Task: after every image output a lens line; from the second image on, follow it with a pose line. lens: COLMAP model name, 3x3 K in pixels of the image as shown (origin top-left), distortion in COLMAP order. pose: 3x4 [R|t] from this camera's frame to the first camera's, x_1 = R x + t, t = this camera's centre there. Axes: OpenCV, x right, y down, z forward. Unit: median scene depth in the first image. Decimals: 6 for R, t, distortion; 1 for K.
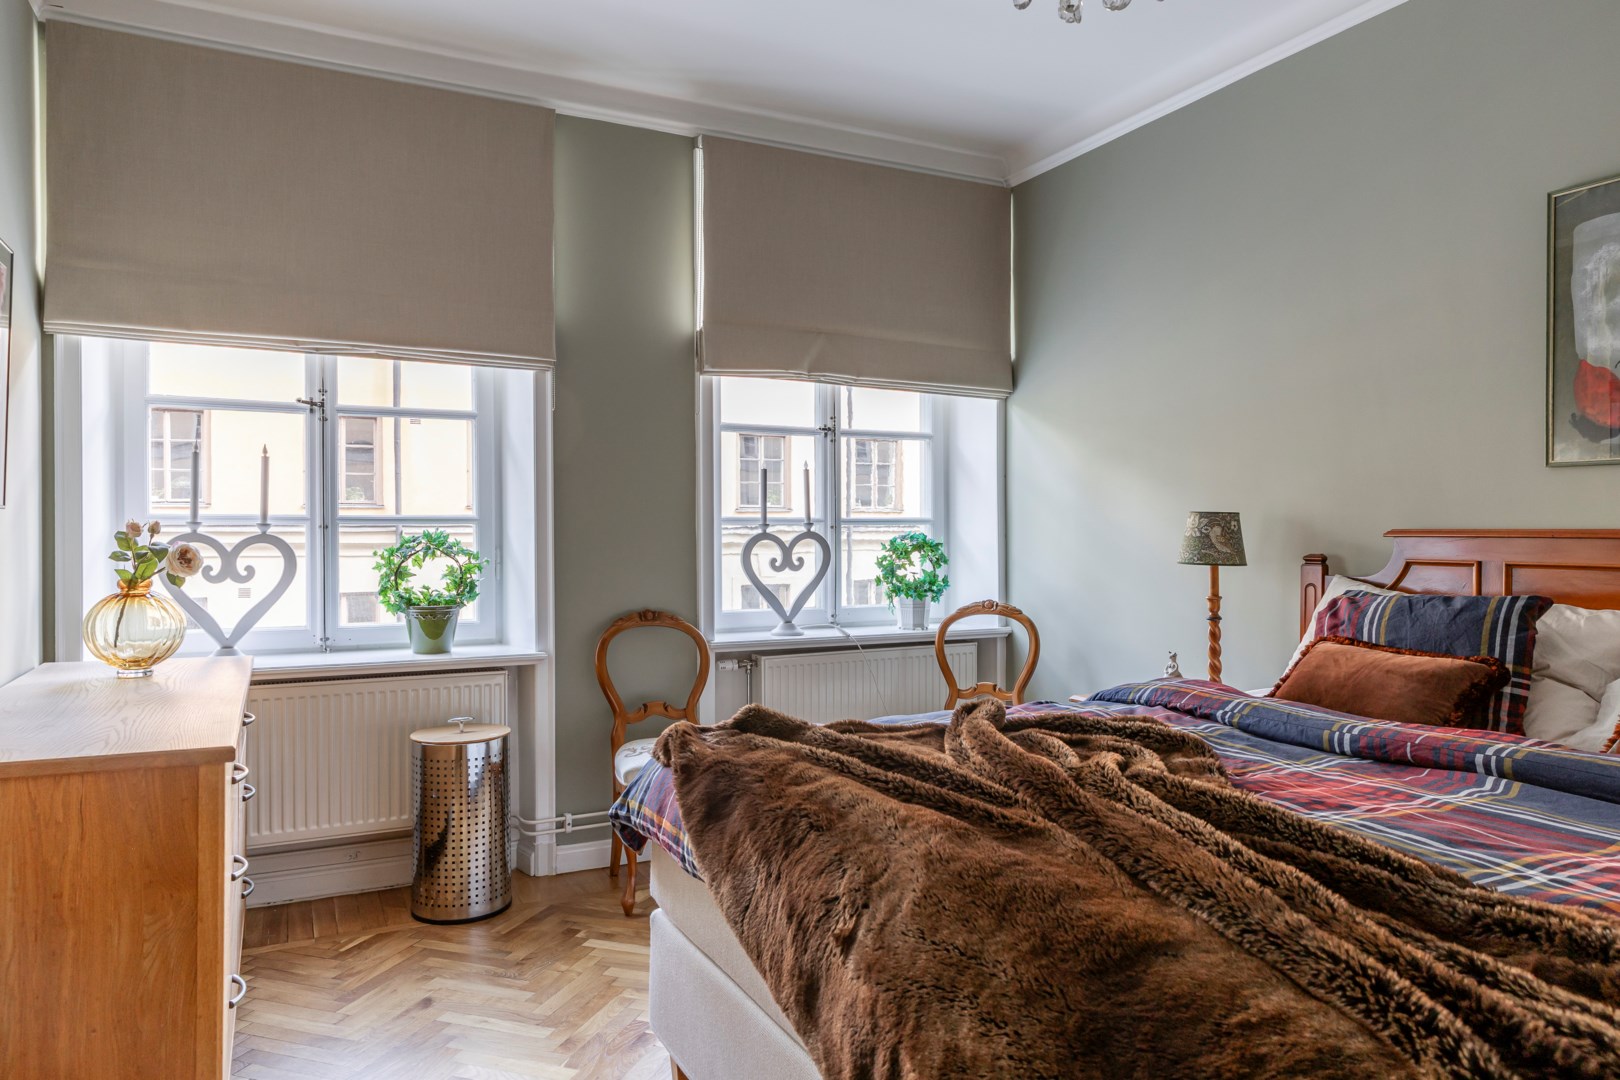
lens RADIAL K [[1060.5, 0, 806.8], [0, 1060.5, 538.3], [0, 0, 1]] dist [0.005087, -0.001299]
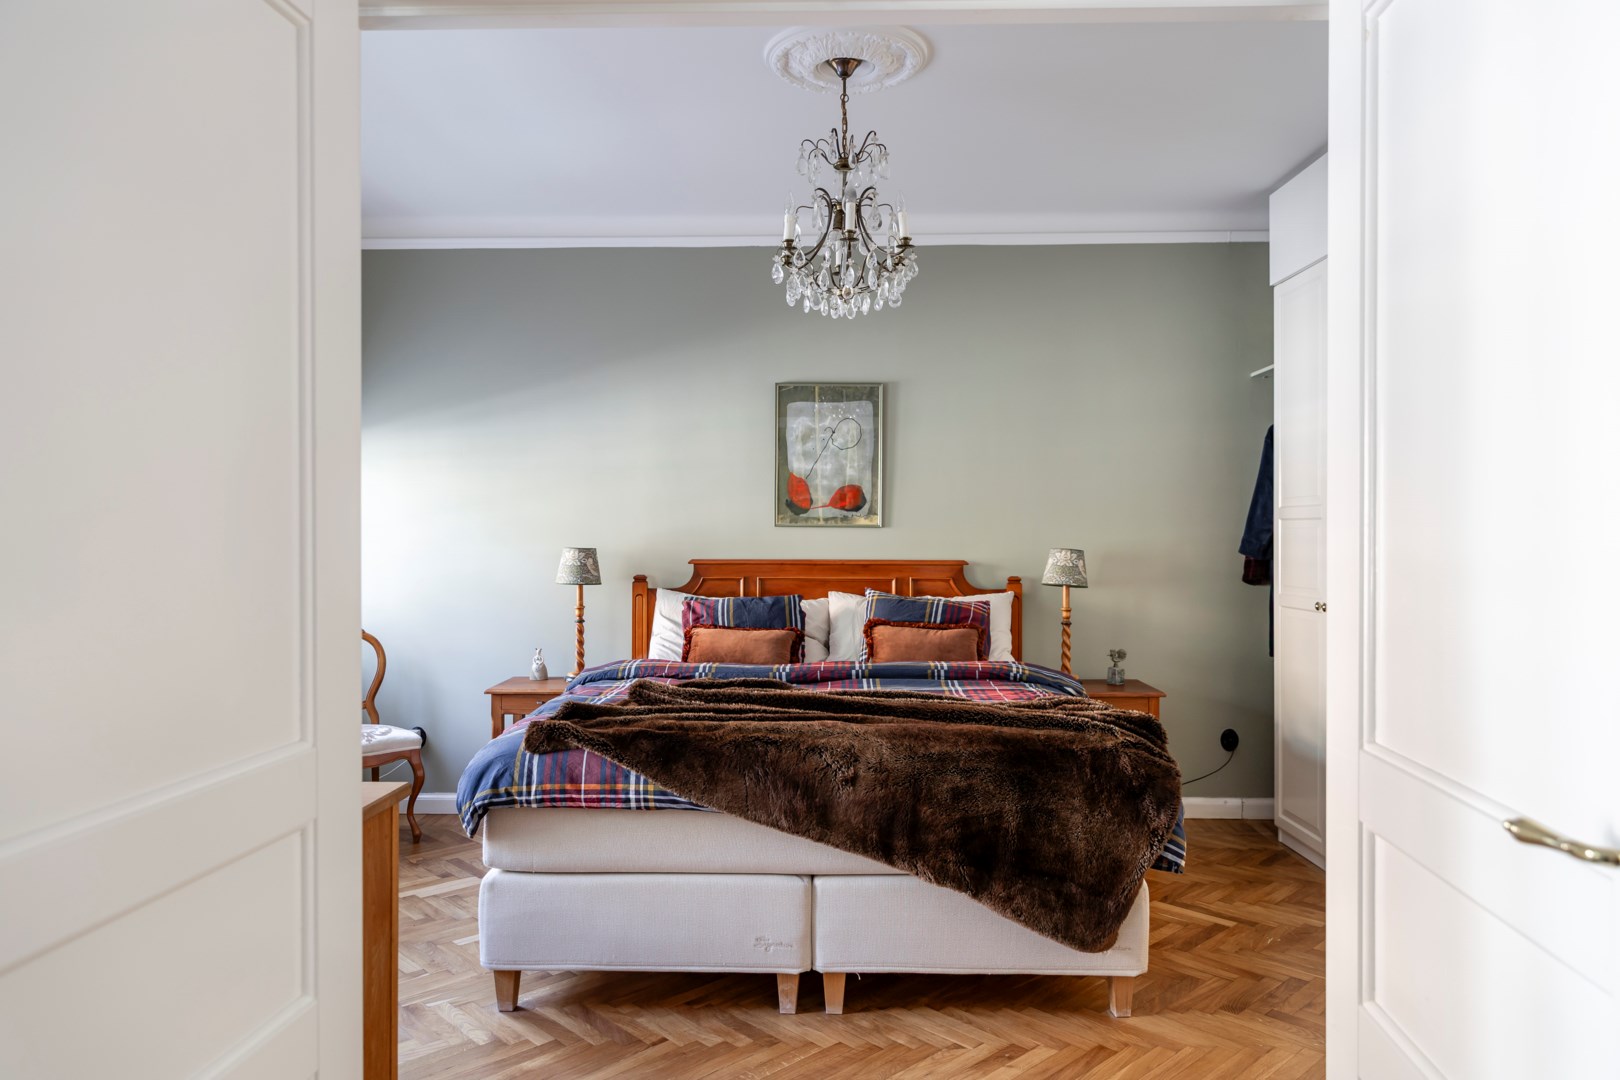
lens RADIAL K [[1060.5, 0, 815.6], [0, 1060.5, 539.6], [0, 0, 1]] dist [0.005087, -0.001299]
pose [[0.464807, -0.004689, 0.885399, -0.977354], [0.004780, 0.999985, 0.002786, -0.050387], [-0.885399, 0.002937, 0.464823, 0.053494]]
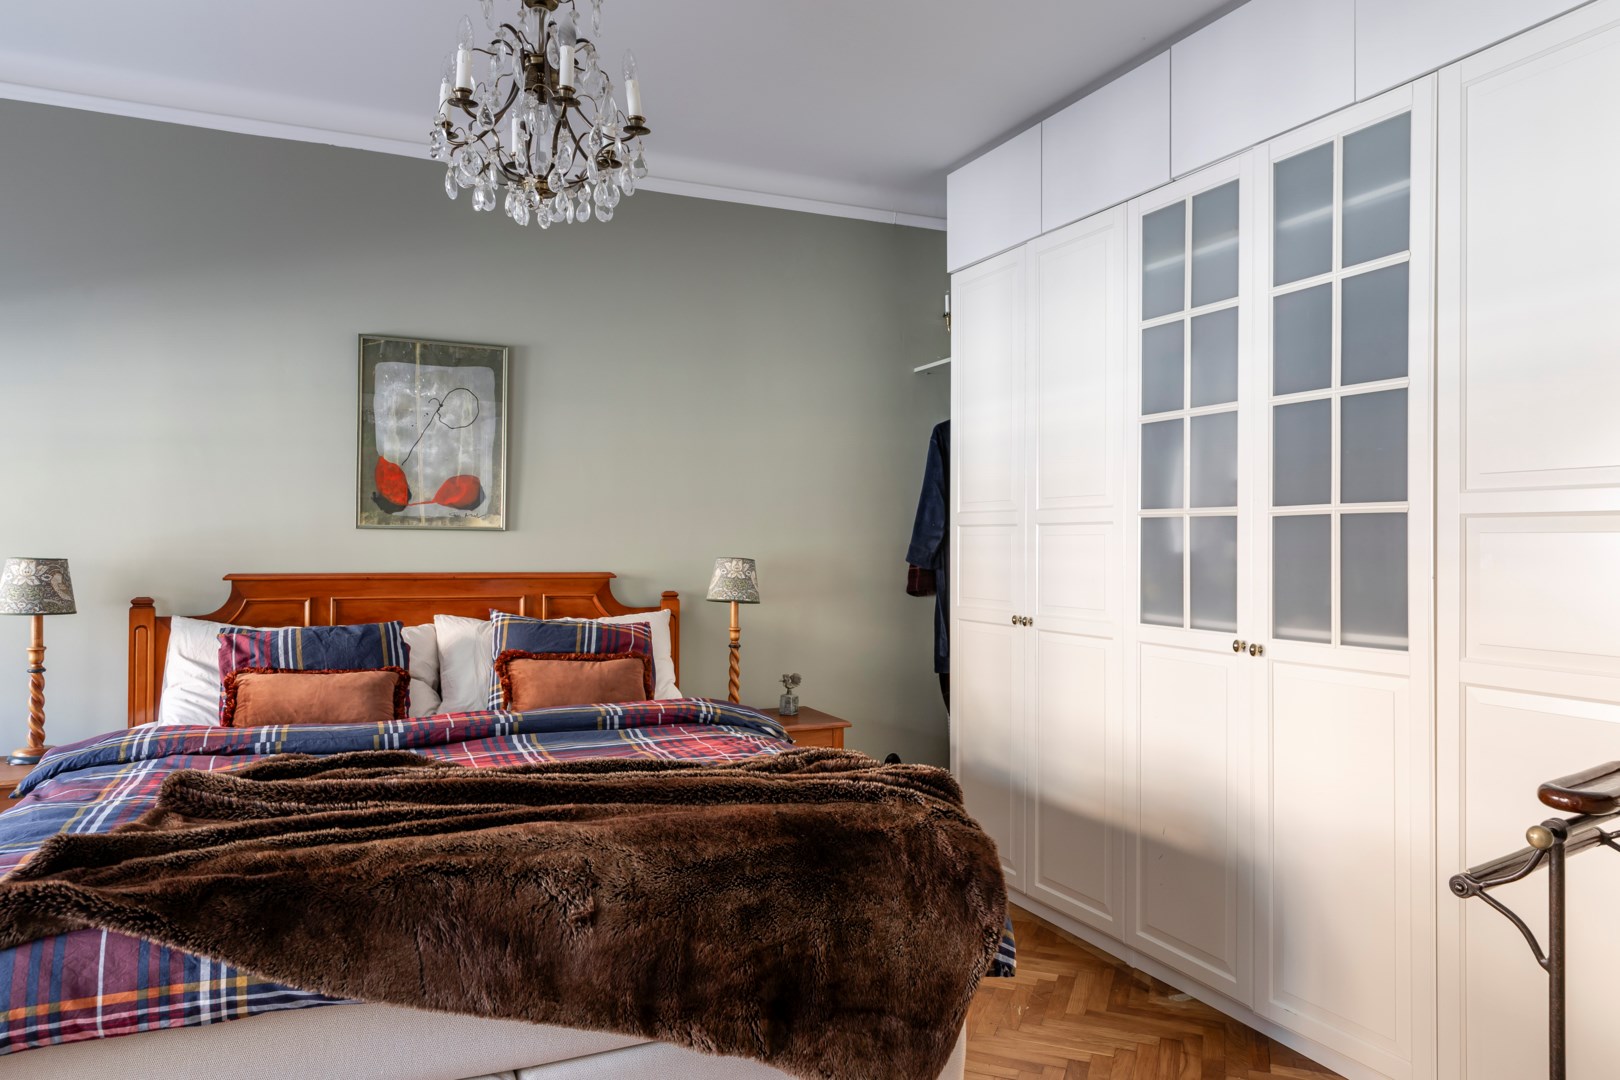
lens RADIAL K [[1060.5, 0, 799.1], [0, 1060.5, 540.3], [0, 0, 1]] dist [0.005087, -0.001299]
pose [[0.046534, 0.001065, 0.998916, -0.695322], [0.000759, 0.999999, -0.001101, -0.051037], [-0.998916, 0.000810, 0.046533, 0.359700]]
